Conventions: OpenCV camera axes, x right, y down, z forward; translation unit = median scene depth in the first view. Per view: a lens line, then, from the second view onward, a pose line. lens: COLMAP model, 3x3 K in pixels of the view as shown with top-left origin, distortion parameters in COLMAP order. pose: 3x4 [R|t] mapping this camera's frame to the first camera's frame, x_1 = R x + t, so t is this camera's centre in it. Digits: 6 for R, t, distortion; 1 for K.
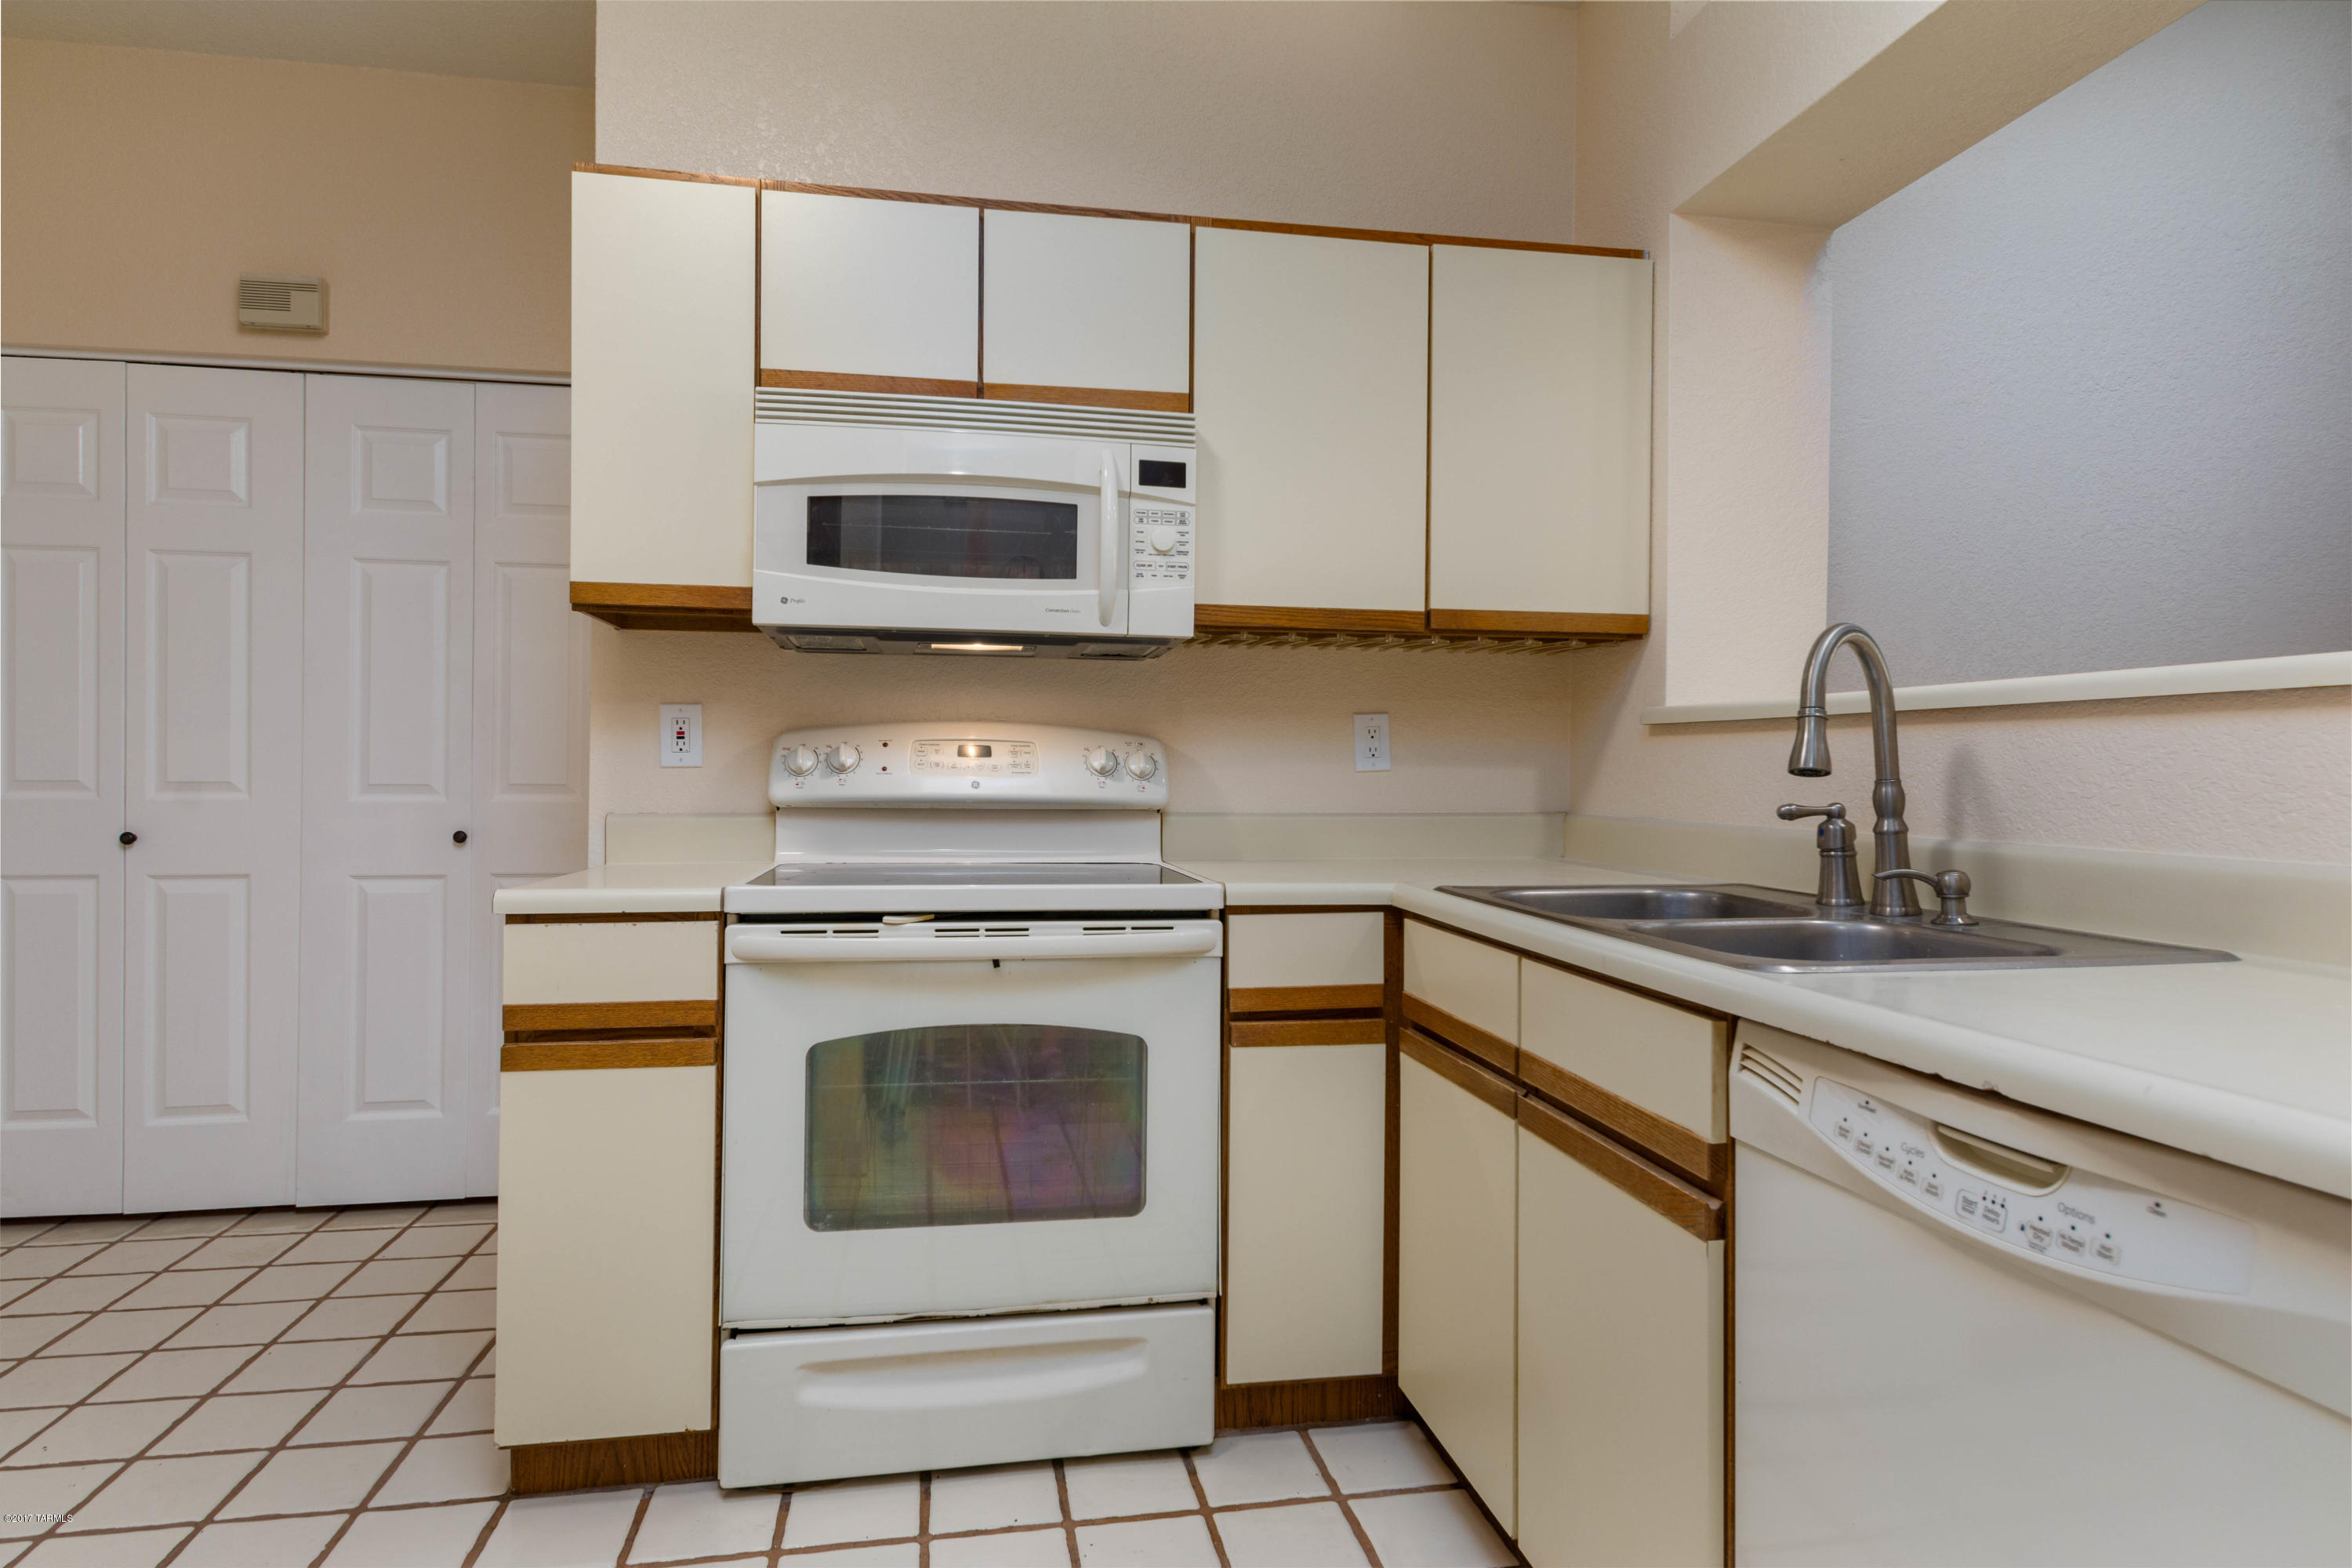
lens RADIAL K [[1276.1, 0, 1175.6], [0, 1276.1, 775.4], [0, 0, 1]] dist [0.009199, -0.002395]
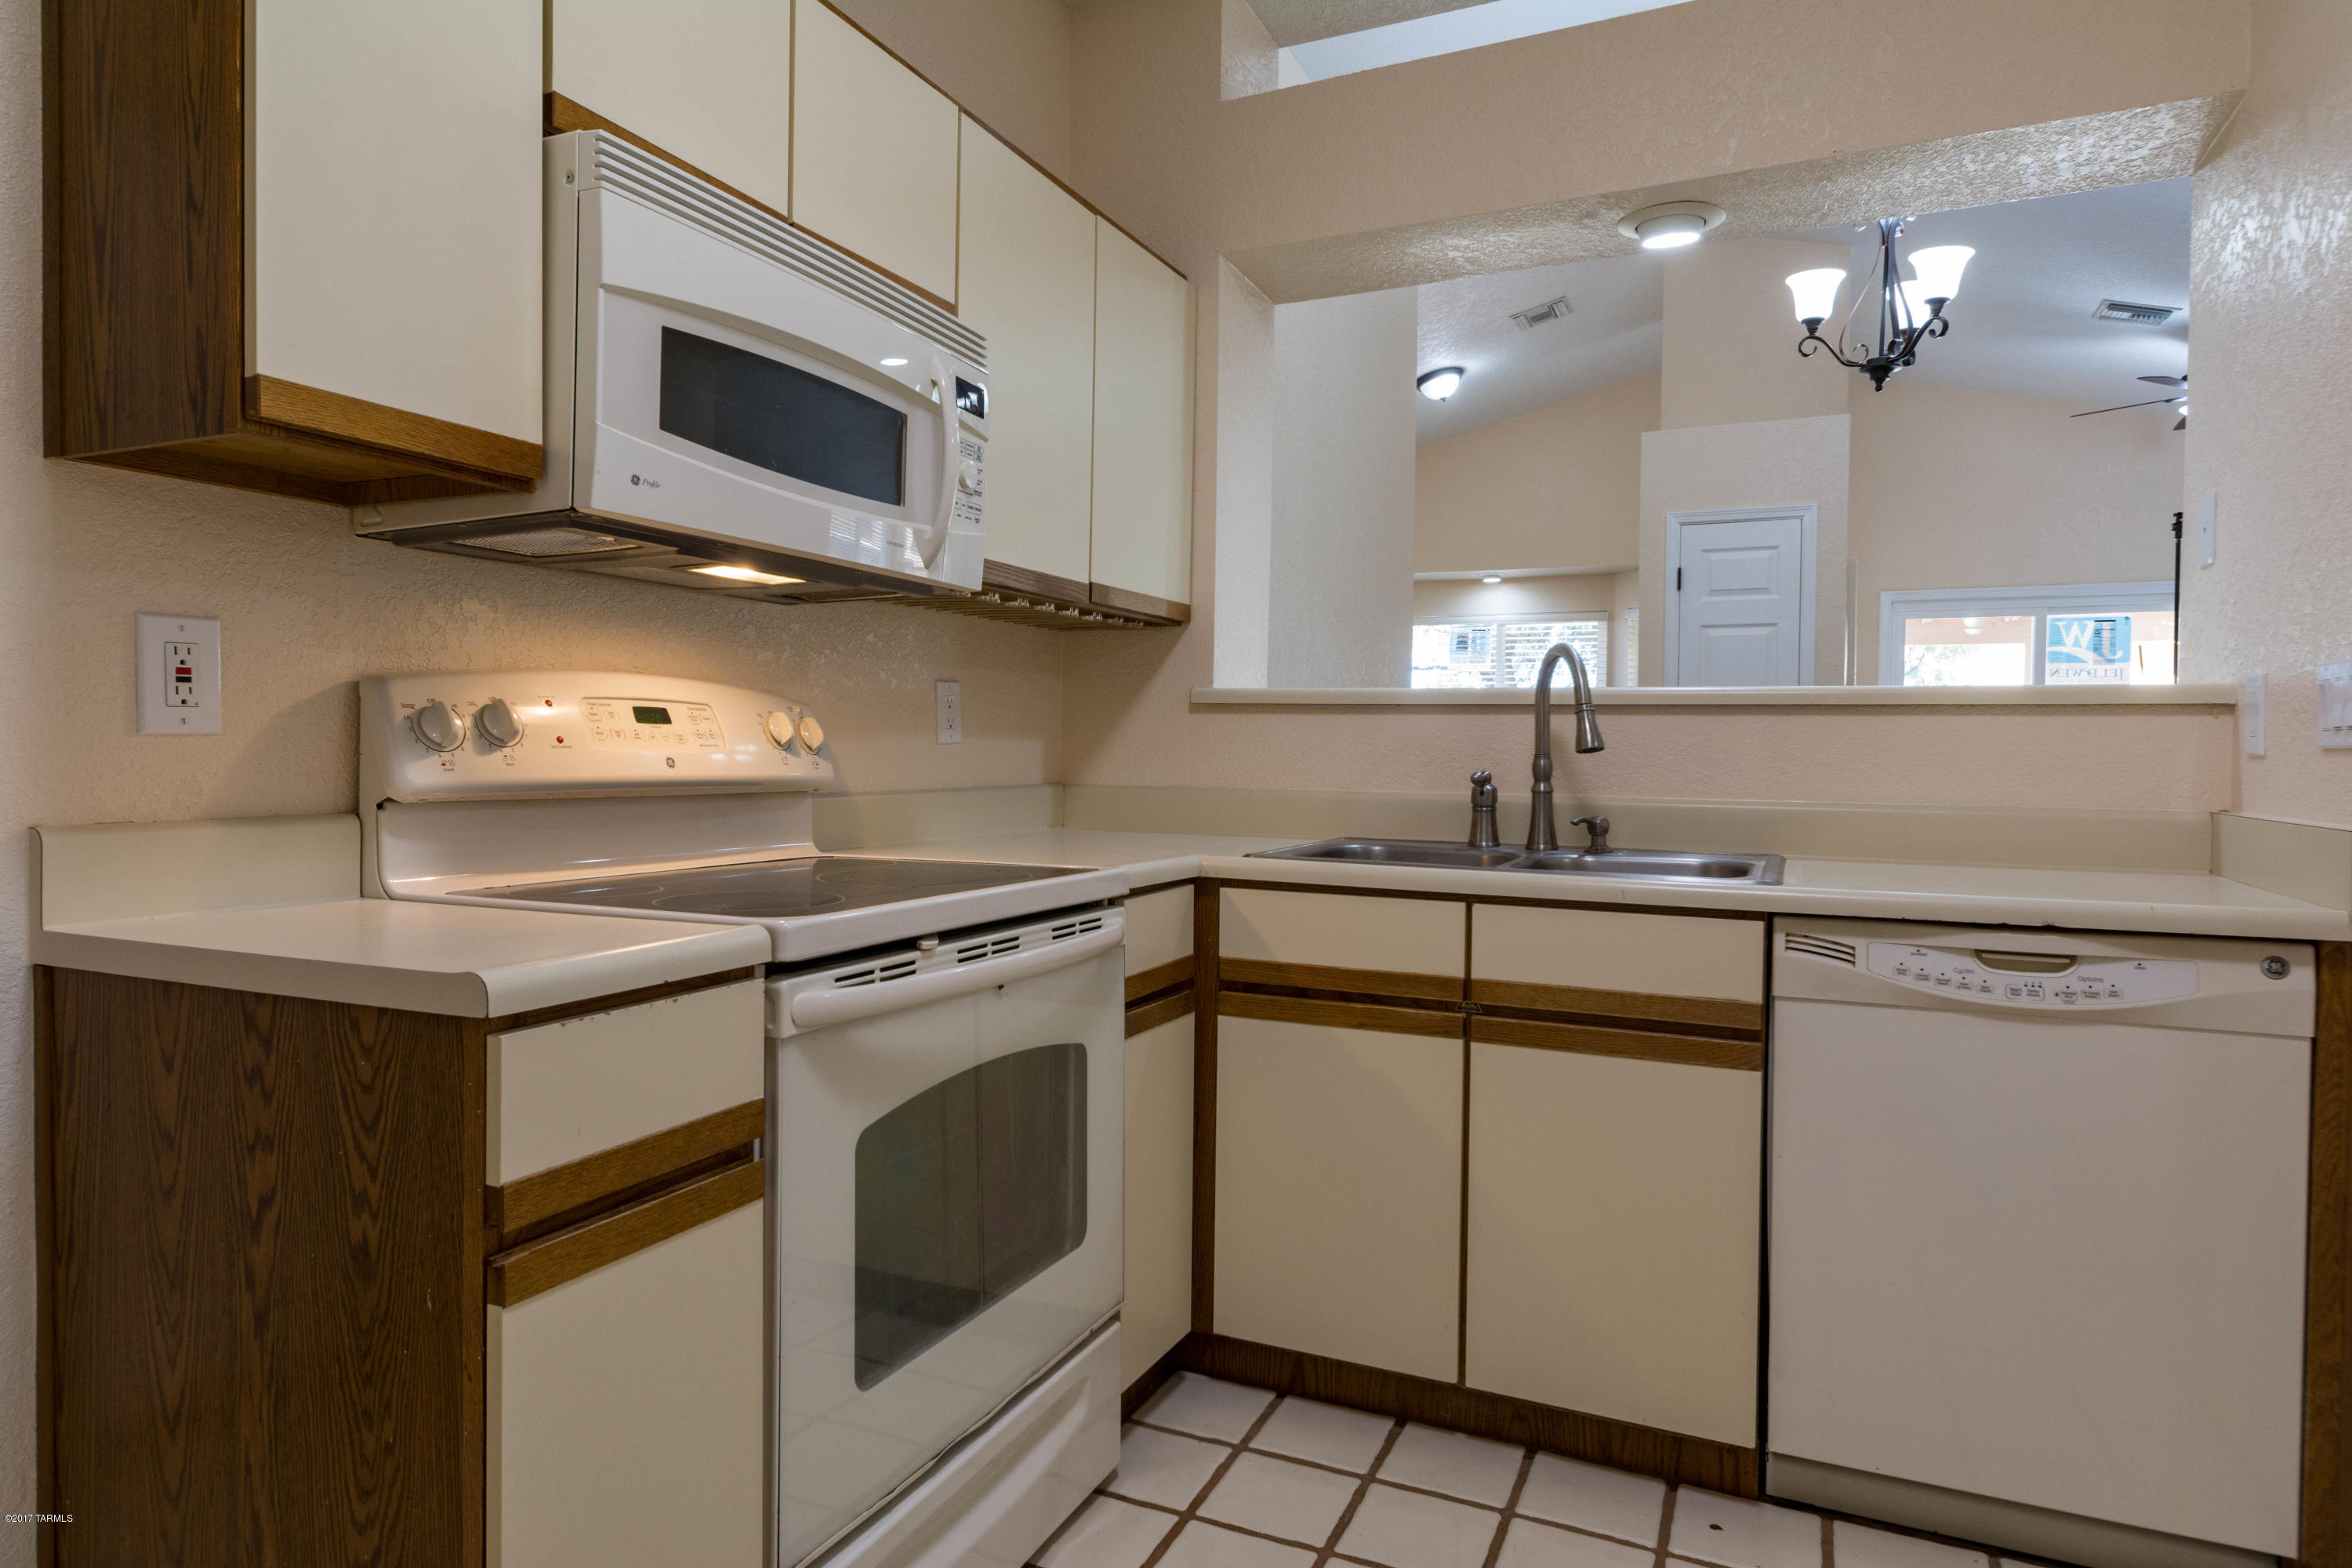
lens RADIAL K [[1342.2, 0, 1174.3], [0, 1342.2, 775.6], [0, 0, 1]] dist [-0.000499, 0.001922]
pose [[0.572284, -0.016758, 0.819884, -0.756437], [-0.004482, 0.999712, 0.023562, -0.005599], [-0.820043, -0.017159, 0.572045, 0.414779]]
